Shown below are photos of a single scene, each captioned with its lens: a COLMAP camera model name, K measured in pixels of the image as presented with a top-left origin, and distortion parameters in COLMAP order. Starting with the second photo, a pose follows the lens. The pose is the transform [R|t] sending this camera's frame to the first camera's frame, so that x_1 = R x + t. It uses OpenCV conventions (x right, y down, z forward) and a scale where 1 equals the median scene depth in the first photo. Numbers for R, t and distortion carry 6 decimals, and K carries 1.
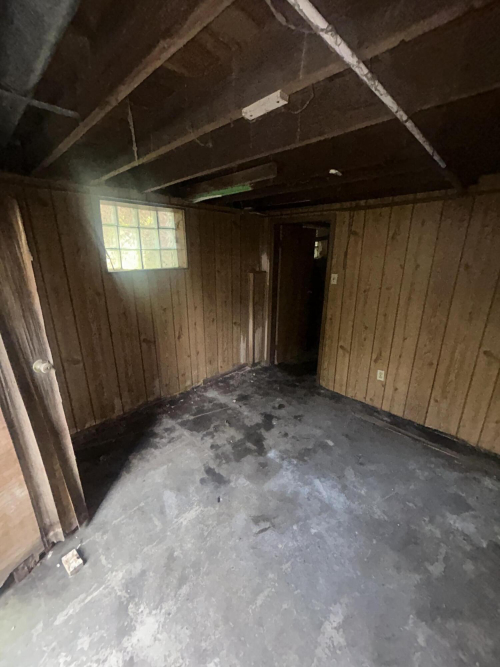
lens RADIAL K [[269.3, 0, 248.9], [0, 269.3, 333.2], [0, 0, 1]] dist [0.002928, -0.000170]
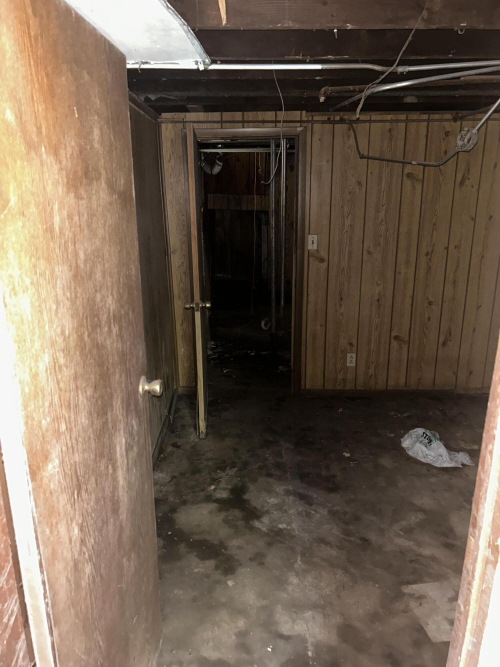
lens RADIAL K [[495.7, 0, 249.6], [0, 495.7, 335.9], [0, 0, 1]] dist [0.049775, -0.009910]
pose [[0.725826, -0.203146, 0.657197, -0.863333], [0.210691, 0.975134, 0.068730, -0.134399], [-0.654817, 0.088580, 0.750578, 0.314633]]
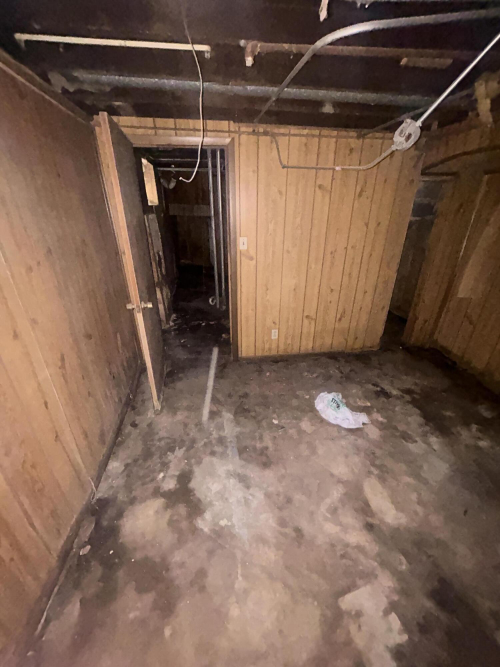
lens RADIAL K [[269.3, 0, 249.5], [0, 269.3, 333.3], [0, 0, 1]] dist [0.002928, -0.000170]
pose [[0.618877, -0.339338, 0.708407, -0.515338], [0.225848, 0.940659, 0.253285, -0.196014], [-0.752319, 0.003240, 0.658791, 0.595164]]
